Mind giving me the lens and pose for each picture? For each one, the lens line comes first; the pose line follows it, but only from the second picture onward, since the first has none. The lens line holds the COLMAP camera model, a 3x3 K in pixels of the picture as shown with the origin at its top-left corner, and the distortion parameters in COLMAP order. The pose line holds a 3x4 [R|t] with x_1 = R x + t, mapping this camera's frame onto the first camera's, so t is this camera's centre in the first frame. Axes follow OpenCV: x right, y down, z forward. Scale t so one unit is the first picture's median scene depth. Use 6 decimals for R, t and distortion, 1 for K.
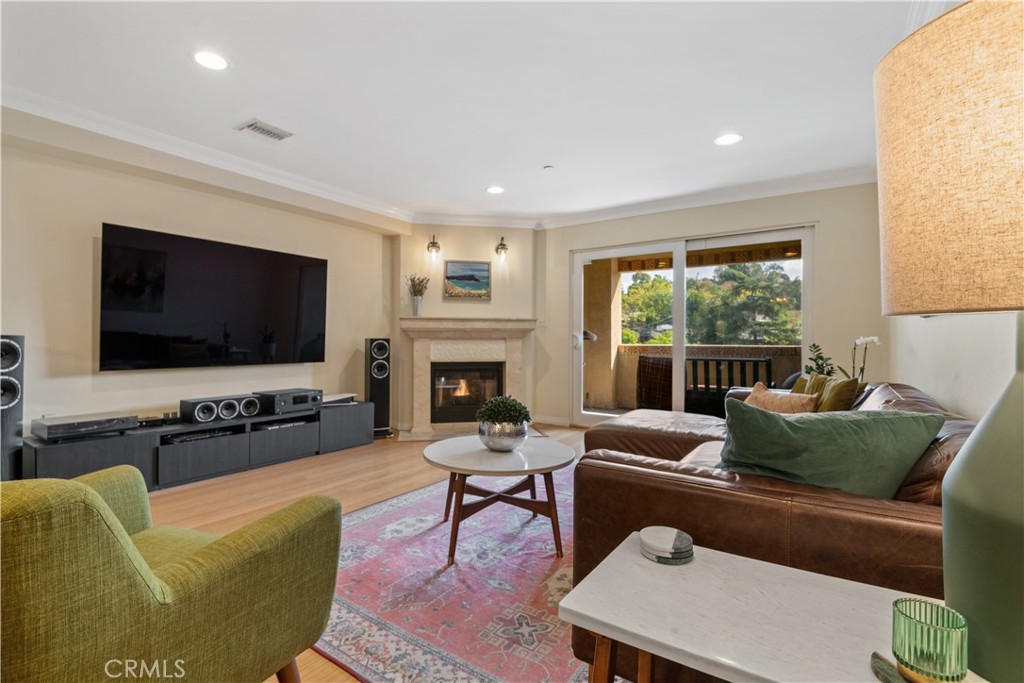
lens RADIAL K [[470.3, 0, 512.4], [0, 470.3, 340.8], [0, 0, 1]] dist [-0.009213, -0.002385]
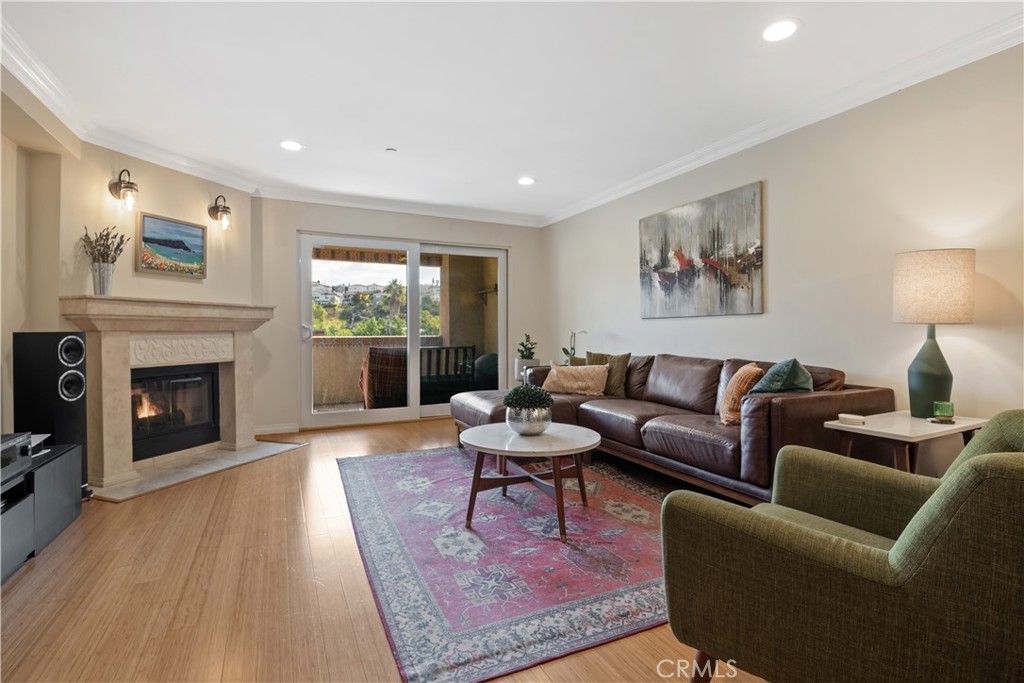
lens RADIAL K [[470.3, 0, 507.7], [0, 470.3, 333.0], [0, 0, 1]] dist [-0.009213, -0.002385]
pose [[0.511412, -0.009434, 0.859284, -0.450743], [0.008141, 0.999948, 0.006134, -0.002452], [-0.859297, 0.003858, 0.511462, 0.227939]]
